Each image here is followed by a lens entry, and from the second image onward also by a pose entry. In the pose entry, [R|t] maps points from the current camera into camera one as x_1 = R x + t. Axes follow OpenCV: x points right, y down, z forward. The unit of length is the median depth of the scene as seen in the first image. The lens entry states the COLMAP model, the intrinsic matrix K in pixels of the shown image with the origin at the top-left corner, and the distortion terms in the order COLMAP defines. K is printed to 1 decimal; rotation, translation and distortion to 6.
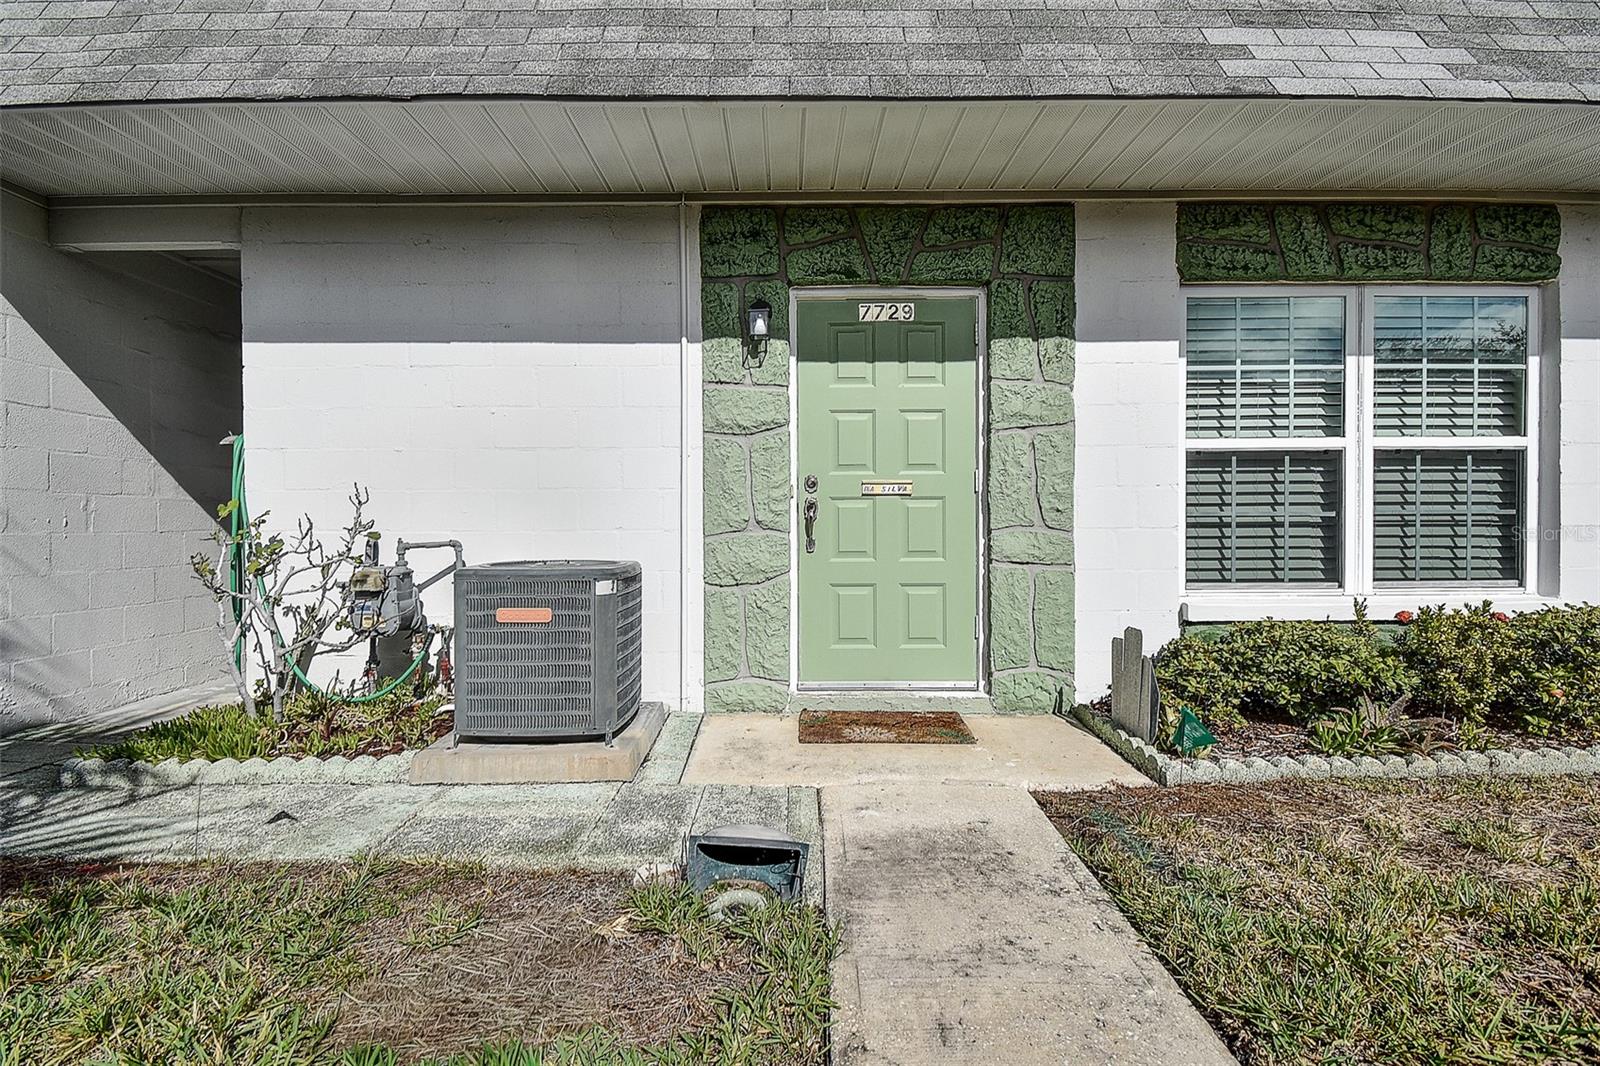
lens RADIAL K [[732.3, 0, 754.5], [0, 732.3, 529.2], [0, 0, 1]] dist [0.027657, -0.021654]
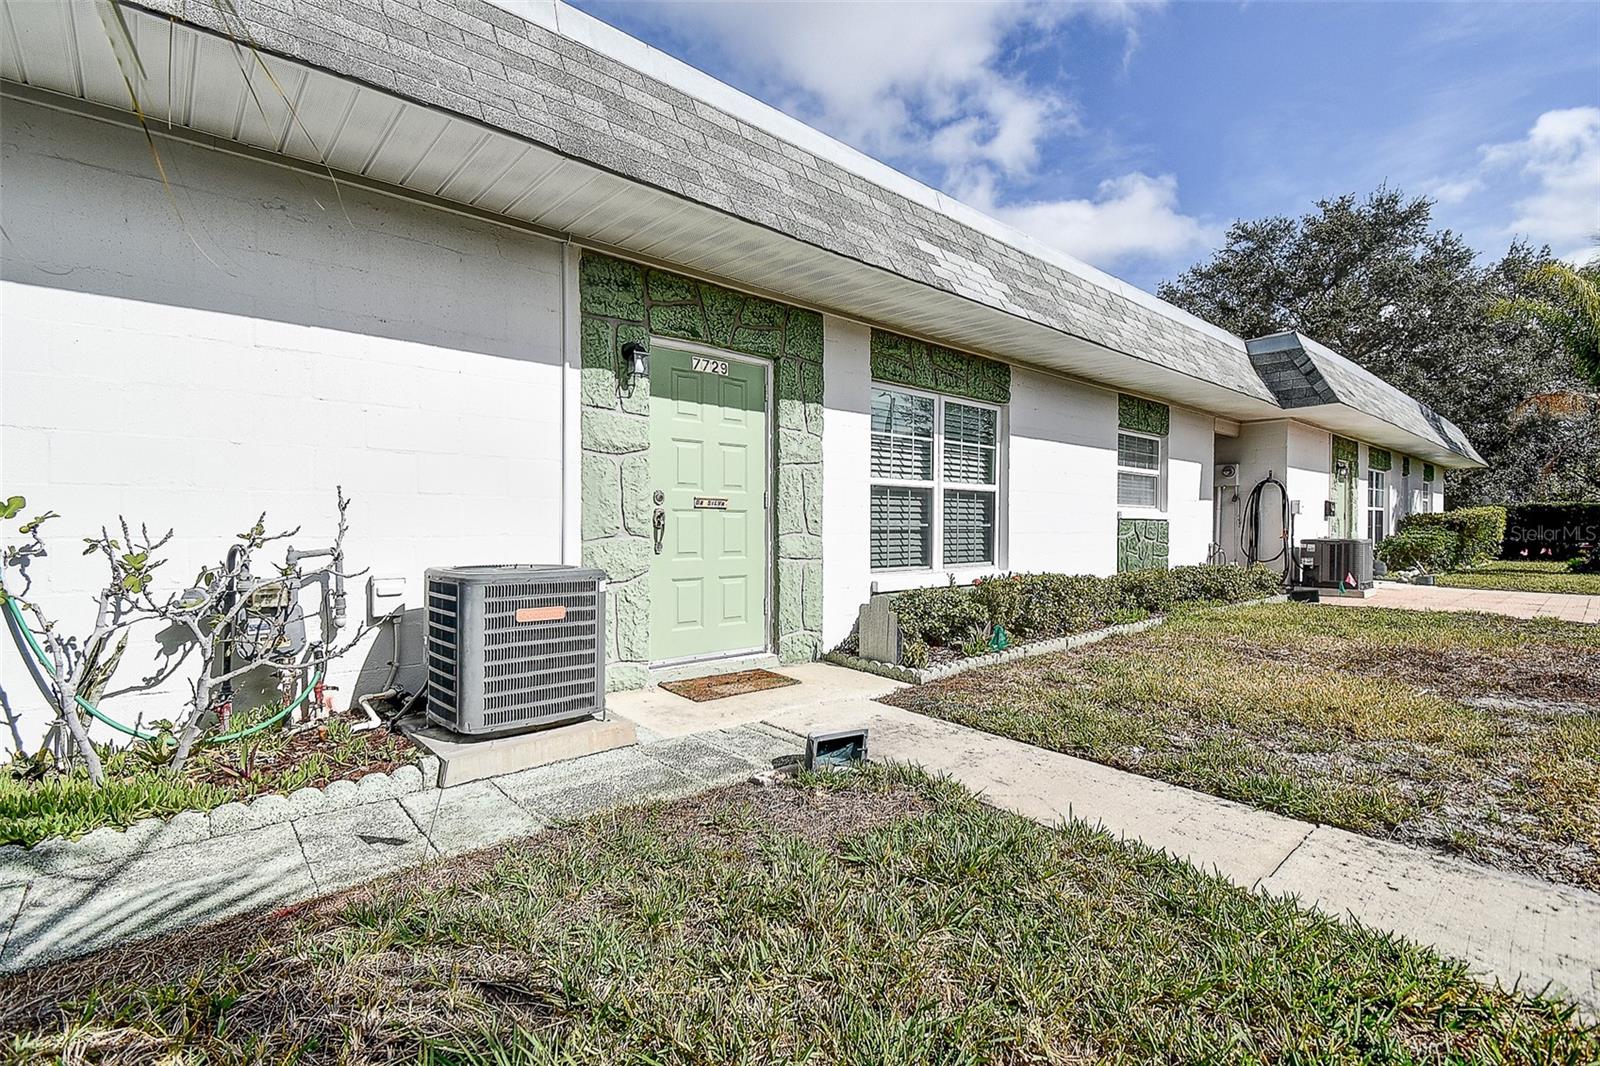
lens RADIAL K [[717.3, 0, 792.7], [0, 717.3, 531.2], [0, 0, 1]] dist [0.023939, -0.021078]
pose [[0.753799, 0.001924, 0.657102, -0.554843], [0.000225, 0.999995, -0.003186, -0.002228], [-0.657105, 0.002549, 0.753795, -0.045345]]
